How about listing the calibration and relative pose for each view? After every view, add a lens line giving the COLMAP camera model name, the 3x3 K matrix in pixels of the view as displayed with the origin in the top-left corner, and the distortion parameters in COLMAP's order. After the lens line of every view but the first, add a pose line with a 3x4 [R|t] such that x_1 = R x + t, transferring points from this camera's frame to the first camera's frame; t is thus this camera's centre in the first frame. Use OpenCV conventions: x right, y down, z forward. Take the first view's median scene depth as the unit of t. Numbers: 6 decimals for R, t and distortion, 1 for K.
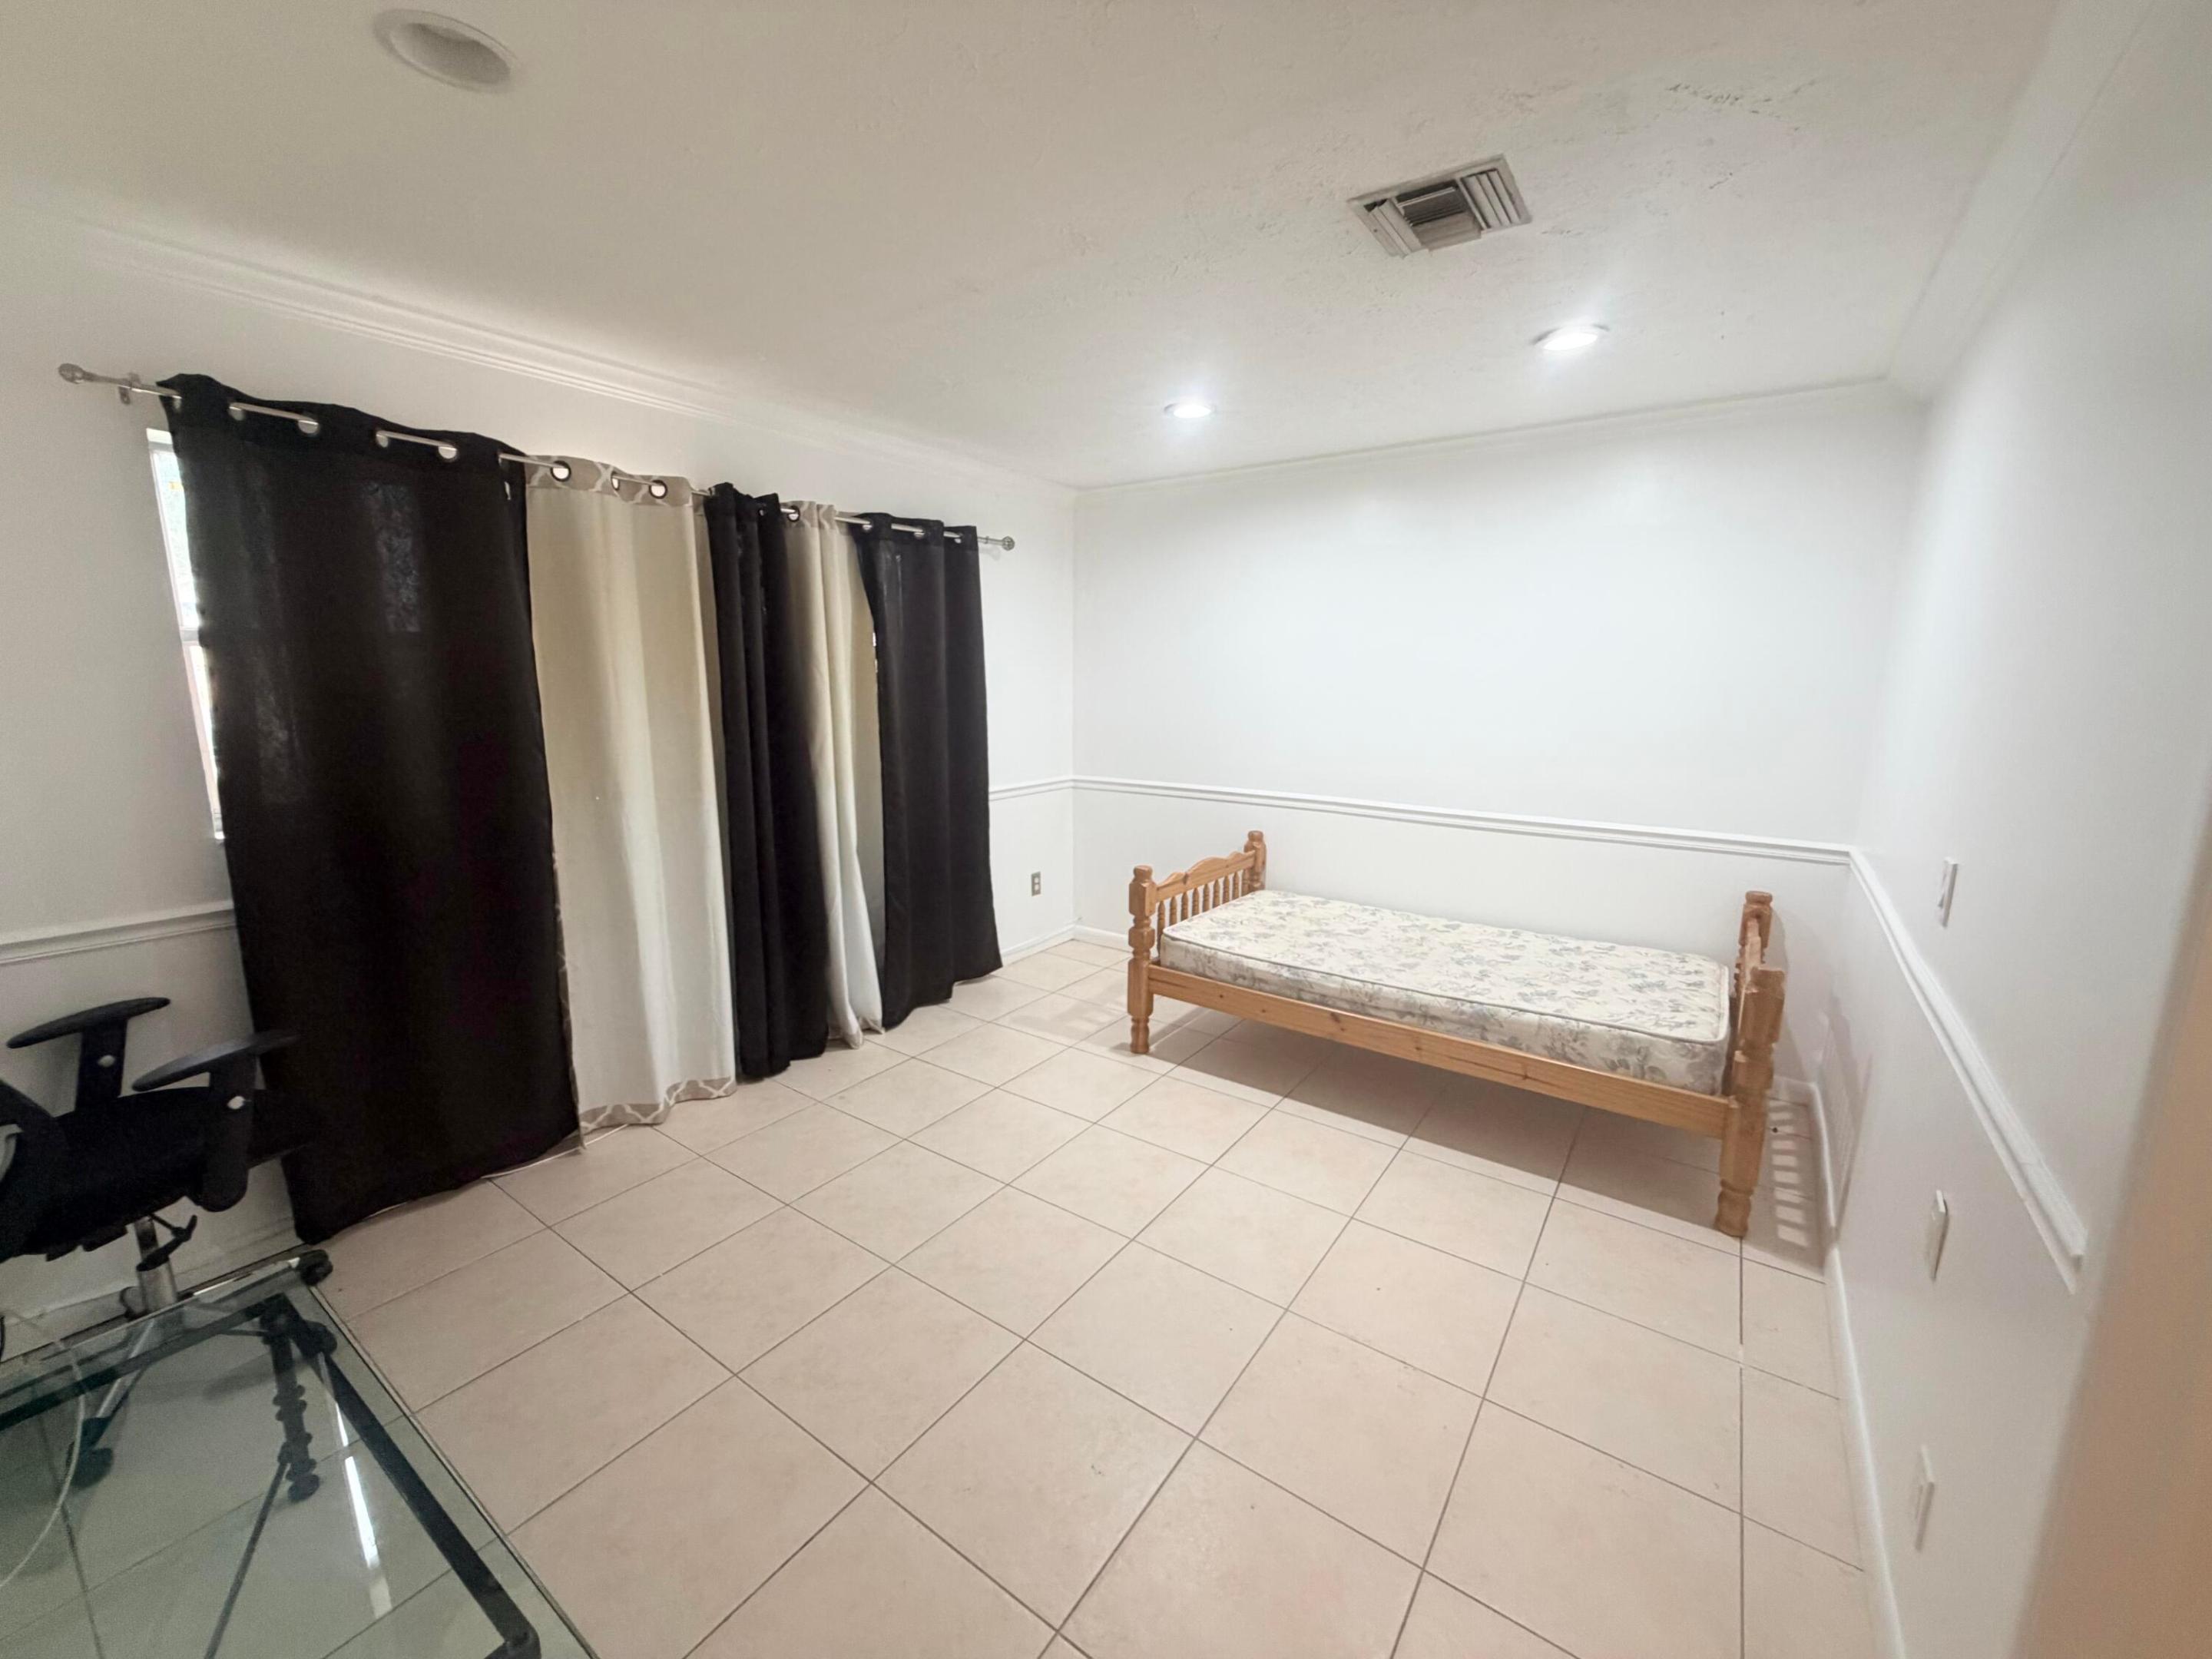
lens RADIAL K [[879.0, 0, 1104.7], [0, 879.0, 831.3], [0, 0, 1]] dist [0.001377, 0.000051]
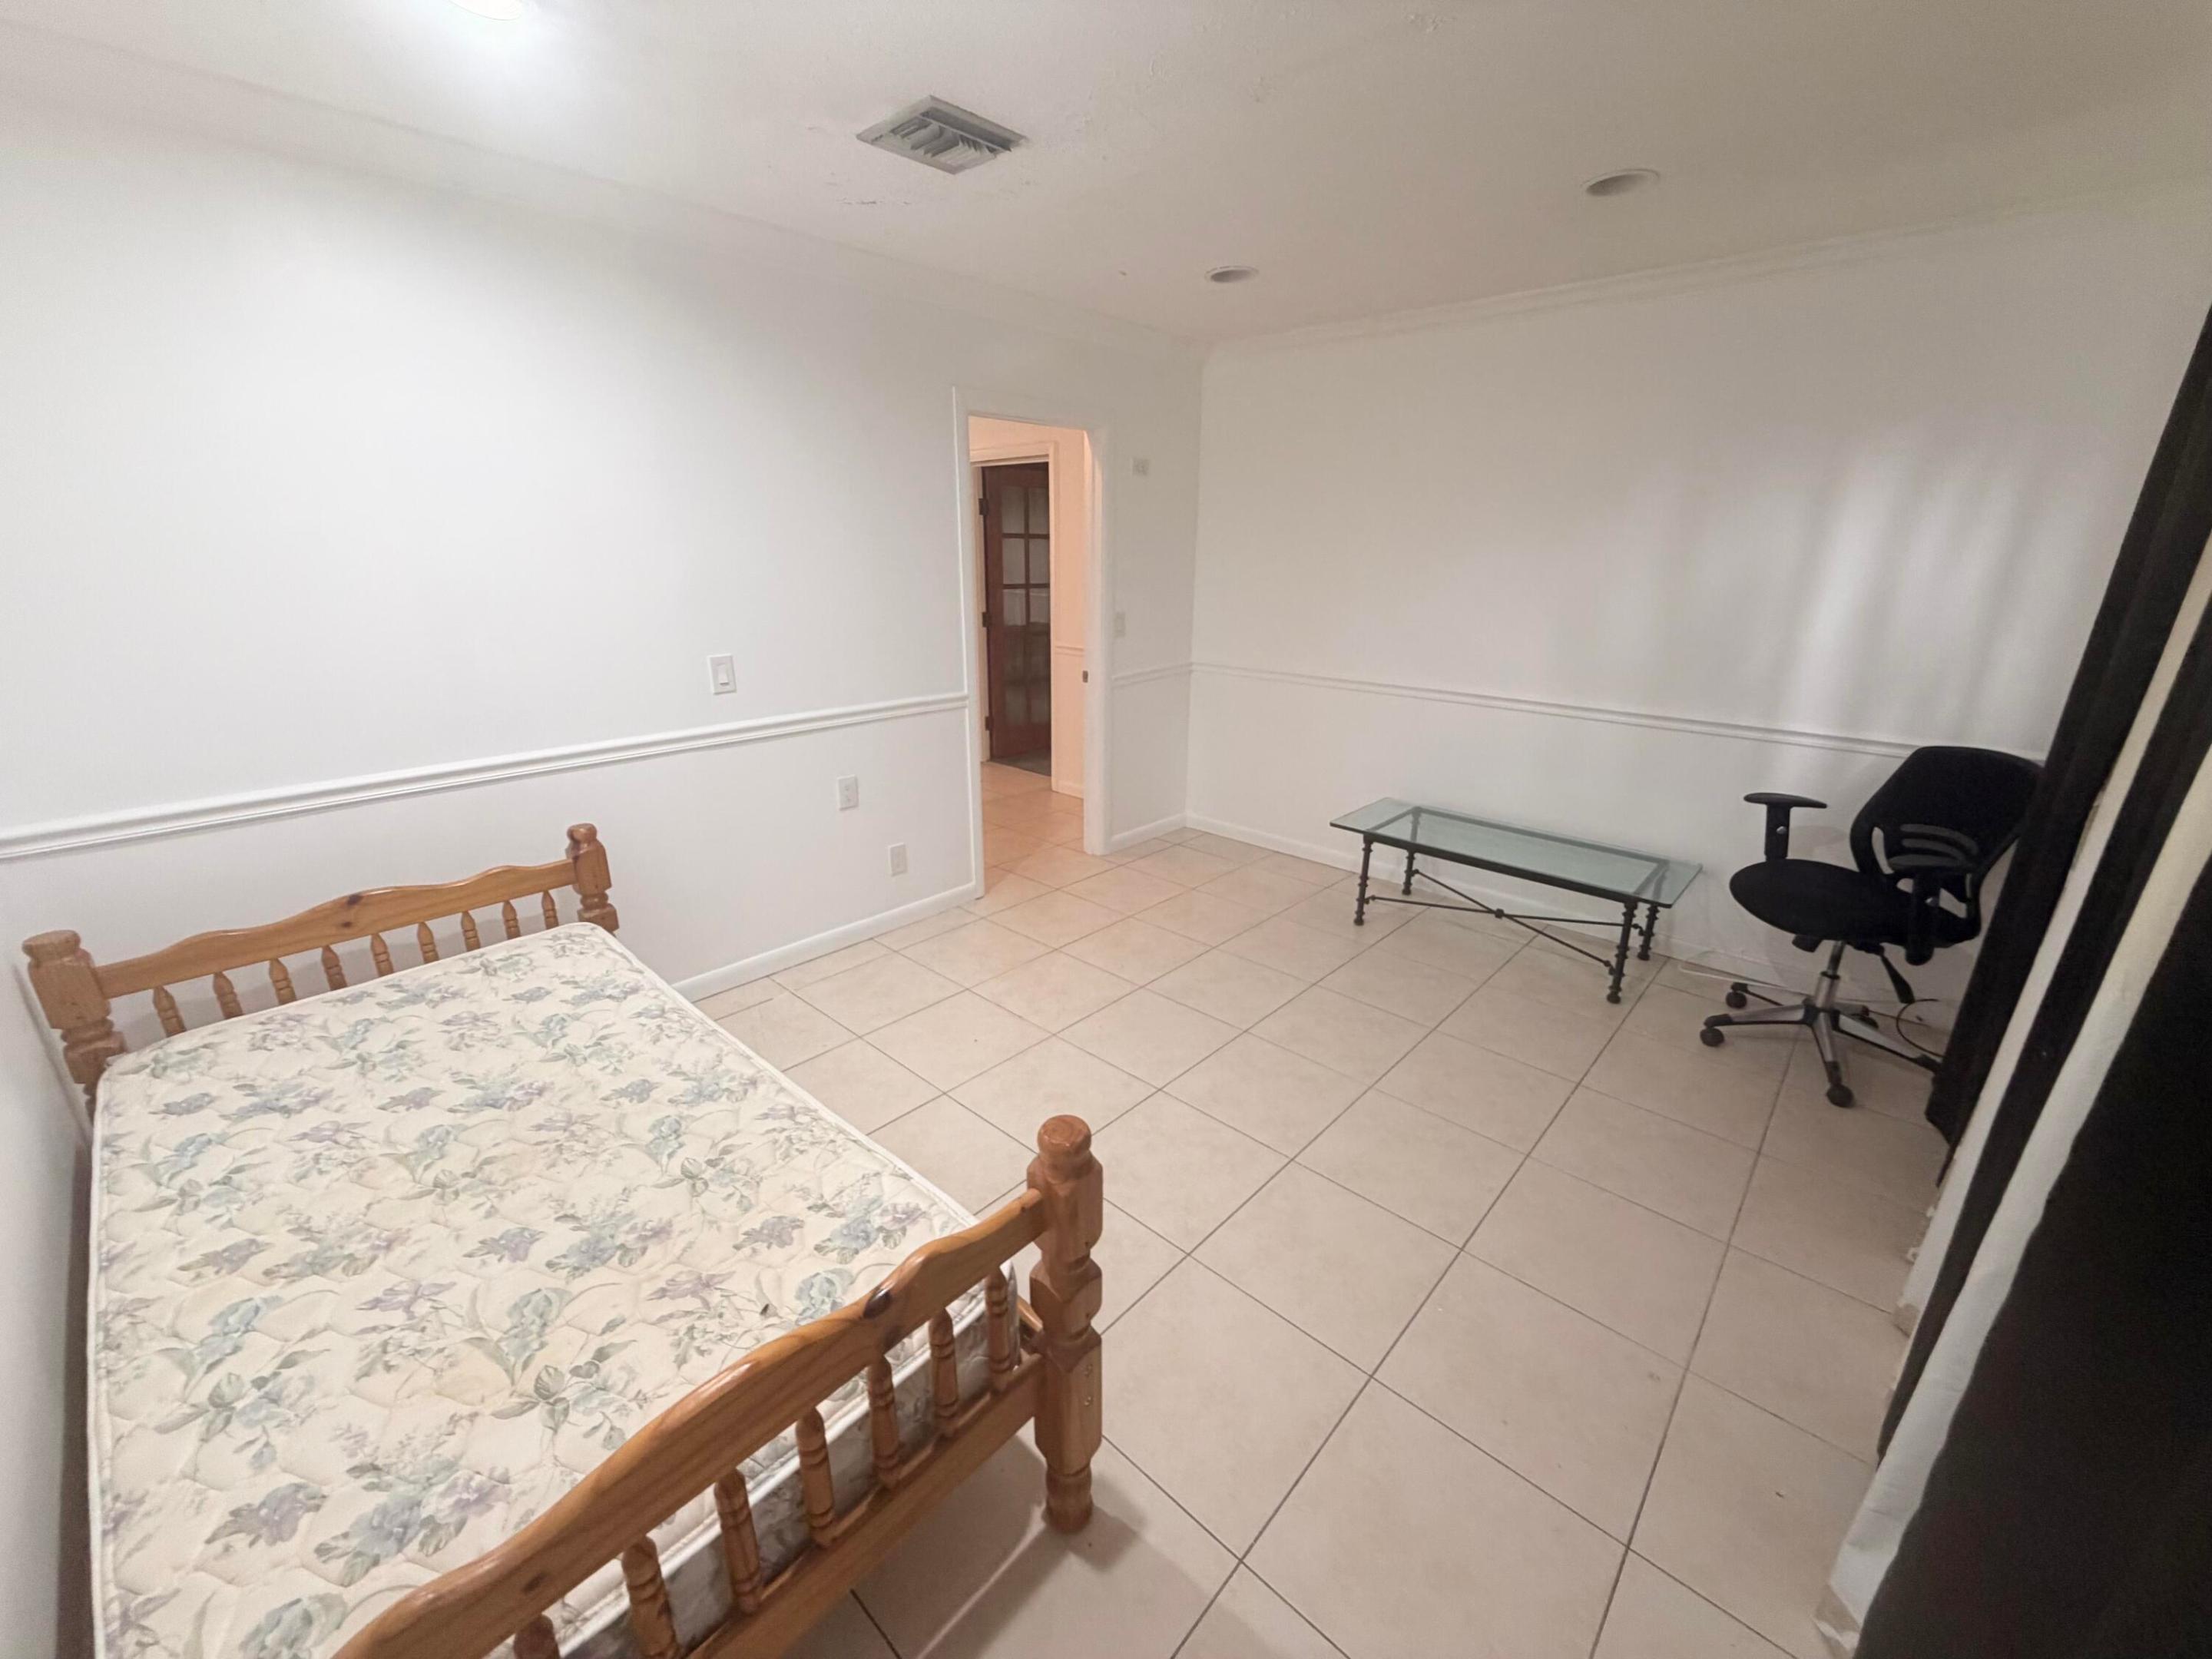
lens RADIAL K [[879.0, 0, 1107.3], [0, 879.0, 834.8], [0, 0, 1]] dist [0.001377, 0.000051]
pose [[-0.991333, -0.054986, 0.119310, -0.011071], [0.009952, 0.874150, 0.485555, -0.244934], [-0.130994, 0.482534, -0.866026, 1.275899]]
